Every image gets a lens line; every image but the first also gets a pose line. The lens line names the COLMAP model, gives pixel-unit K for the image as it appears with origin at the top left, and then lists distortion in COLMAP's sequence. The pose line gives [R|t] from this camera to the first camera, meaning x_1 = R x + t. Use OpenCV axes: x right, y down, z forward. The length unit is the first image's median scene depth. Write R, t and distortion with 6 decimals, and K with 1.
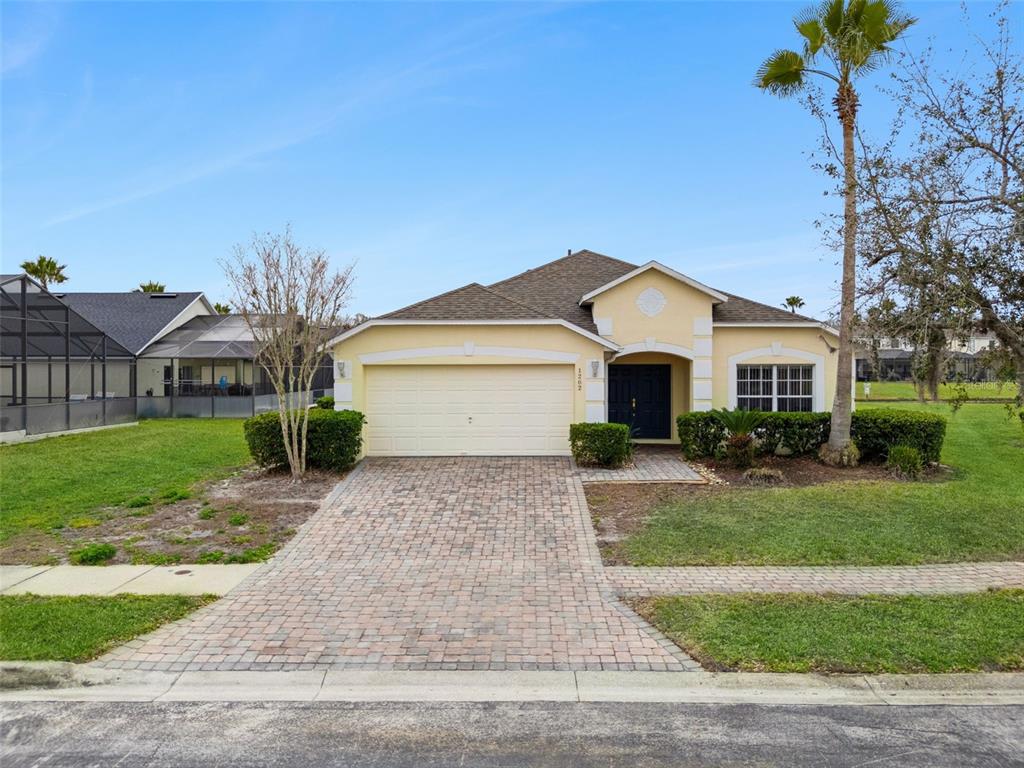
lens RADIAL K [[588.5, 0, 512.0], [0, 588.5, 384.0], [0, 0, 1]] dist [0.034030, -0.022810]
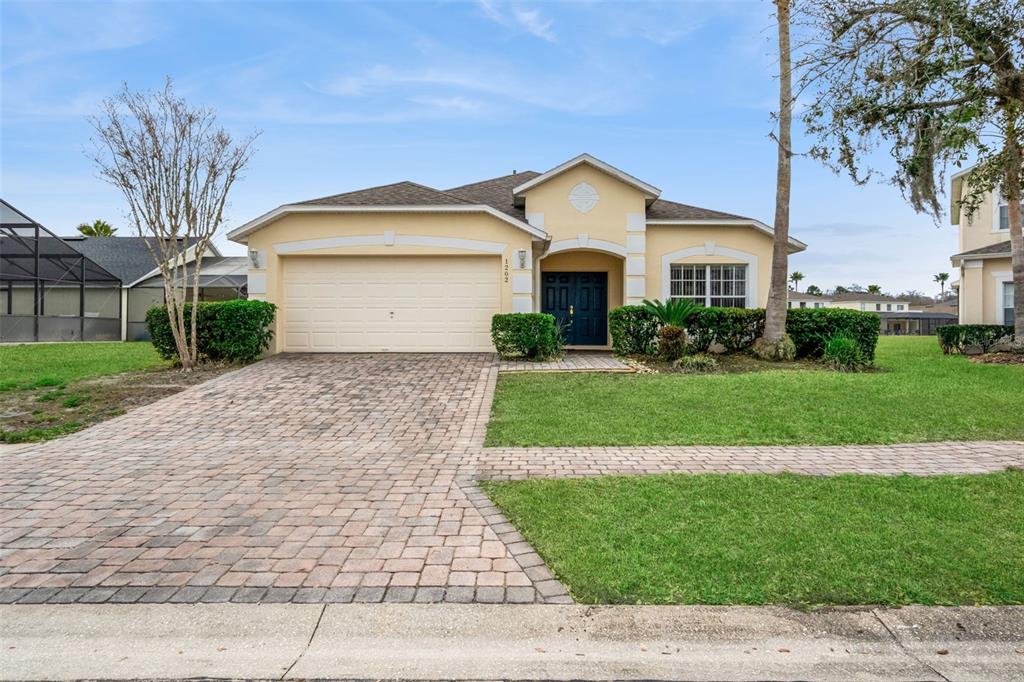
lens RADIAL K [[461.2, 0, 512.0], [0, 461.2, 341.0], [0, 0, 1]] dist [0.001841, 0.000041]
pose [[0.999861, 0.005409, 0.015757, 0.122065], [-0.005312, 0.999967, -0.006218, 0.118458], [-0.015790, 0.006133, 0.999857, 0.274652]]
